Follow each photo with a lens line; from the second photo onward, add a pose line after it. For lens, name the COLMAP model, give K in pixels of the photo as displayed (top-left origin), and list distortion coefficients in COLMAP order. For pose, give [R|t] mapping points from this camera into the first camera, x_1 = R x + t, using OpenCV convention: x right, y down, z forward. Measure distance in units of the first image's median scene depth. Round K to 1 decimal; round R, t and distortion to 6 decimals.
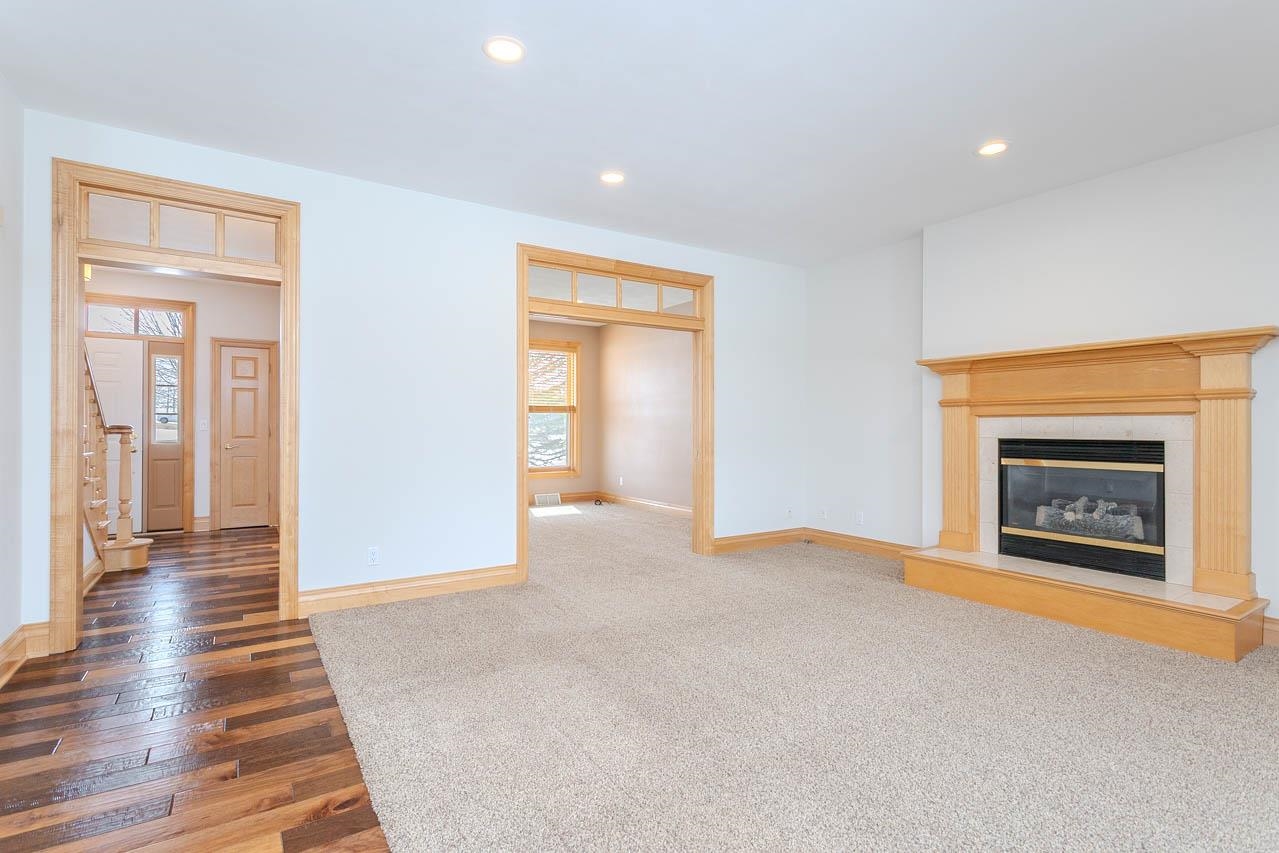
lens RADIAL K [[612.4, 0, 638.1], [0, 612.4, 427.1], [0, 0, 1]] dist [-0.001243, 0.000178]
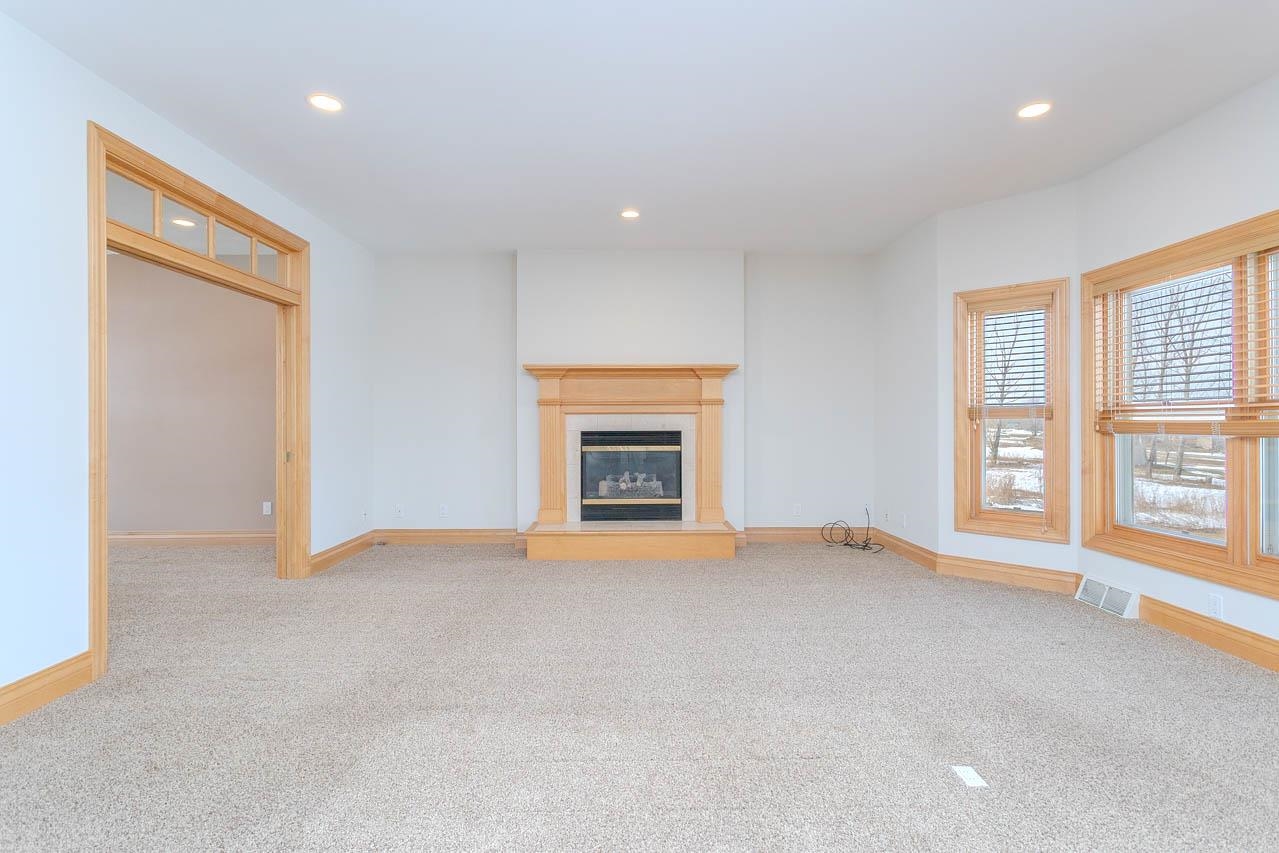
lens RADIAL K [[612.4, 0, 638.1], [0, 612.4, 427.1], [0, 0, 1]] dist [-0.001243, 0.000178]
pose [[0.527535, -0.010651, 0.849466, -0.444854], [0.003851, 0.999941, 0.010146, -0.002333], [-0.849524, -0.002081, 0.527545, 0.227235]]
